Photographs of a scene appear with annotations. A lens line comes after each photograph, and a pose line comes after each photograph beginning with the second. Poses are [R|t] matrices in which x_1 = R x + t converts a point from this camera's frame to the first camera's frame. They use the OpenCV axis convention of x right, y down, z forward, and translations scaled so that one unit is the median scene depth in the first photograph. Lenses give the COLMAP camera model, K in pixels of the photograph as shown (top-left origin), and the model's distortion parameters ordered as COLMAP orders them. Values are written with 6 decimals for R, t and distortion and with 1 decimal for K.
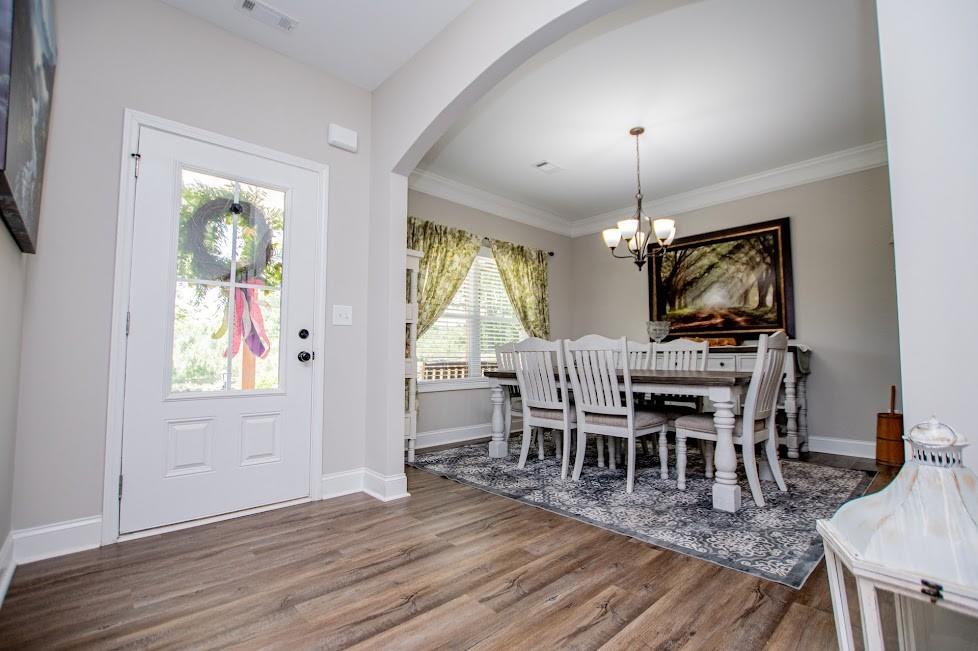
lens RADIAL K [[435.4, 0, 492.8], [0, 435.4, 326.1], [0, 0, 1]] dist [-0.025978, 0.000452]
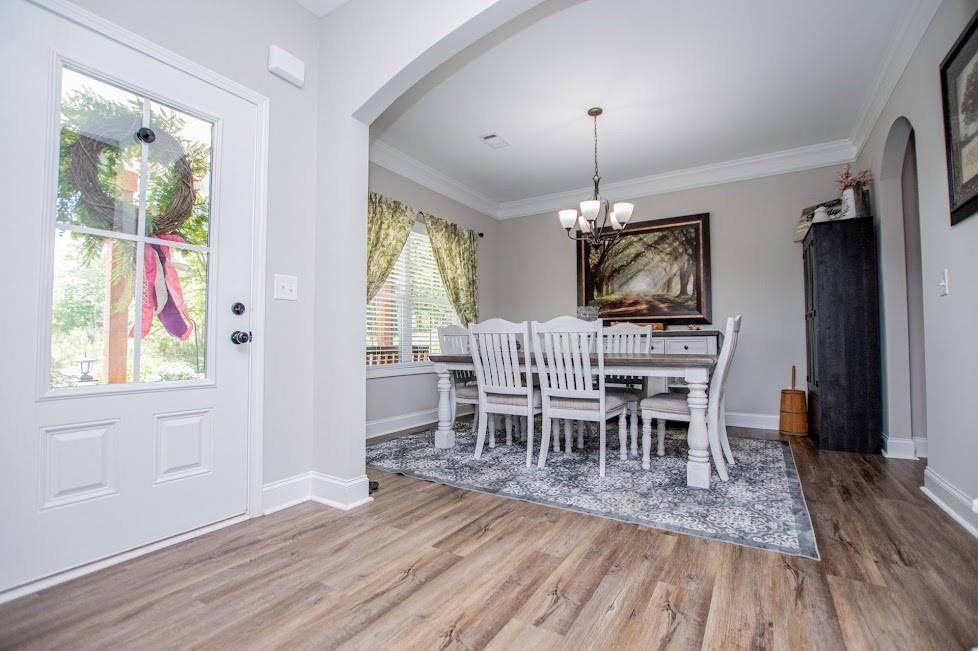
lens RADIAL K [[430.5, 0, 489.0], [0, 430.5, 325.5], [0, 0, 1]] dist [-0.026700, 0.000345]
pose [[0.967124, 0.009869, 0.254114, -0.135033], [-0.017520, 0.999458, 0.027860, 0.013118], [-0.253702, -0.031396, 0.966773, 0.096110]]
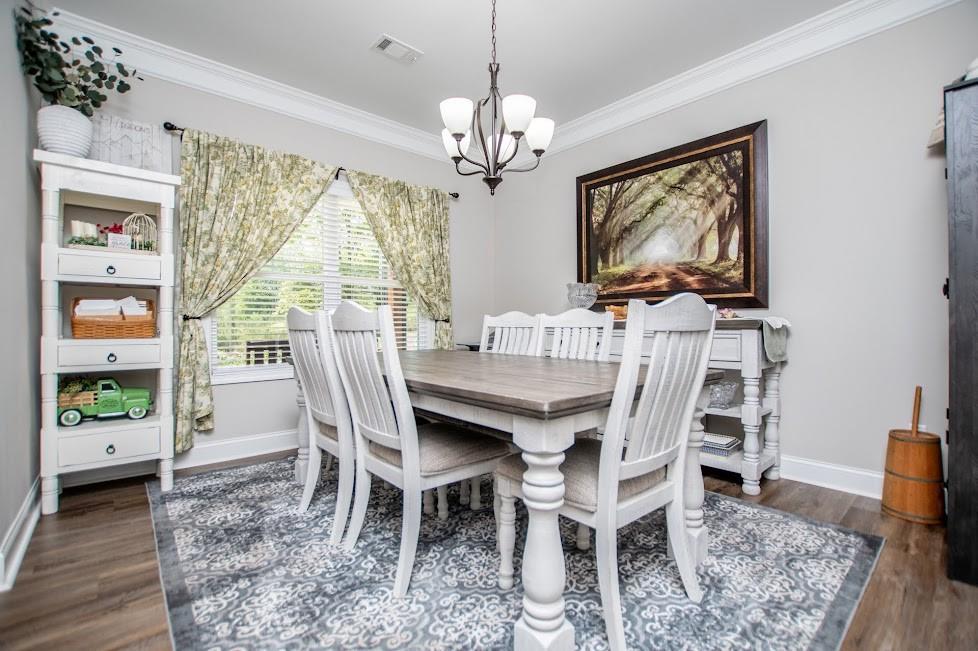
lens RADIAL K [[430.5, 0, 489.0], [0, 430.5, 325.5], [0, 0, 1]] dist [-0.026700, 0.000345]
pose [[0.999501, -0.000524, -0.031586, 0.323625], [0.002768, 0.997470, 0.071039, 0.009817], [0.031469, -0.071091, 0.996973, 0.365492]]
